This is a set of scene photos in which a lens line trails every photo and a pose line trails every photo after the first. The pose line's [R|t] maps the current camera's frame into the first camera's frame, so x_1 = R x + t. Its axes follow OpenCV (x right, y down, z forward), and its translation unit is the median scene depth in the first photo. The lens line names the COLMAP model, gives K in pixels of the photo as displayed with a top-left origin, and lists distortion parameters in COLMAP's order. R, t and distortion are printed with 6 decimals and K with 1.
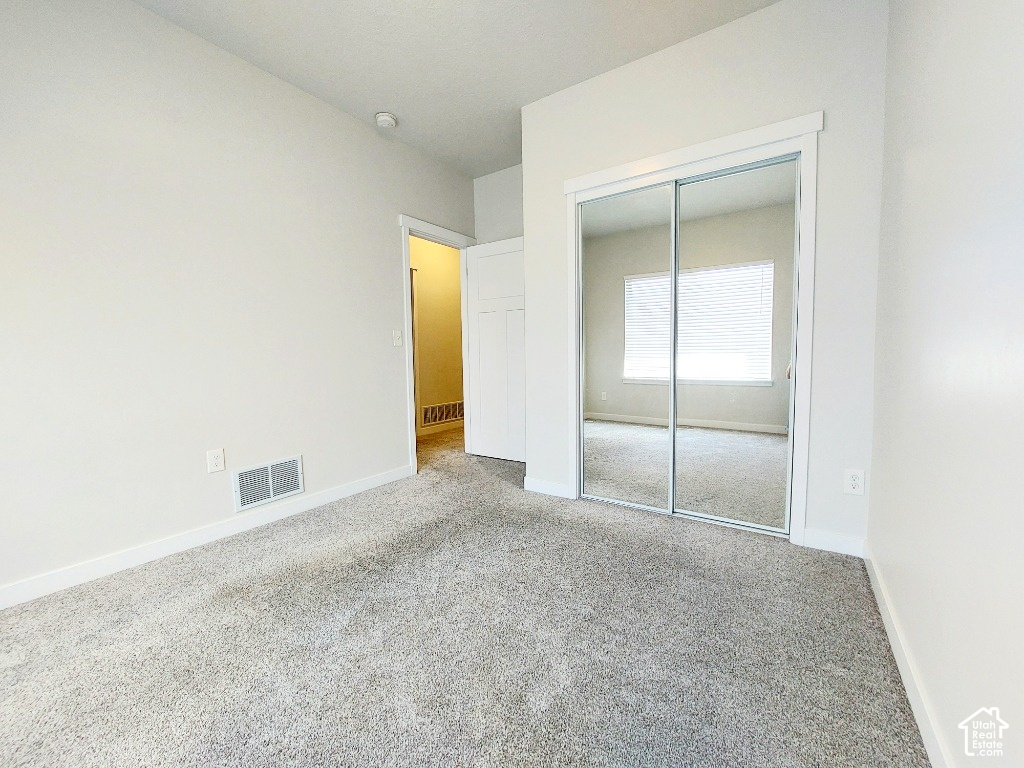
lens RADIAL K [[414.7, 0, 512.0], [0, 414.7, 384.0], [0, 0, 1]] dist [-0.000966, -0.000039]
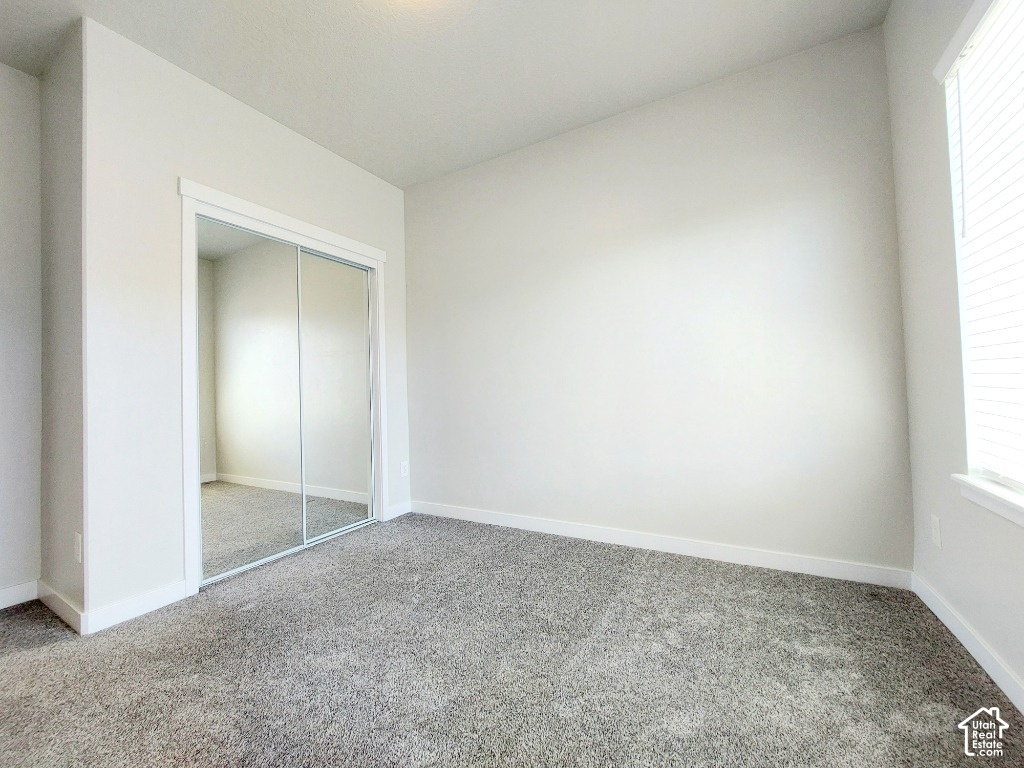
lens RADIAL K [[414.7, 0, 512.0], [0, 414.7, 384.0], [0, 0, 1]] dist [-0.000966, -0.000039]
pose [[-0.100979, 0.029028, 0.994465, -0.885362], [0.098693, 0.994936, -0.019020, -0.038495], [-0.989981, 0.096226, -0.103332, 0.645763]]
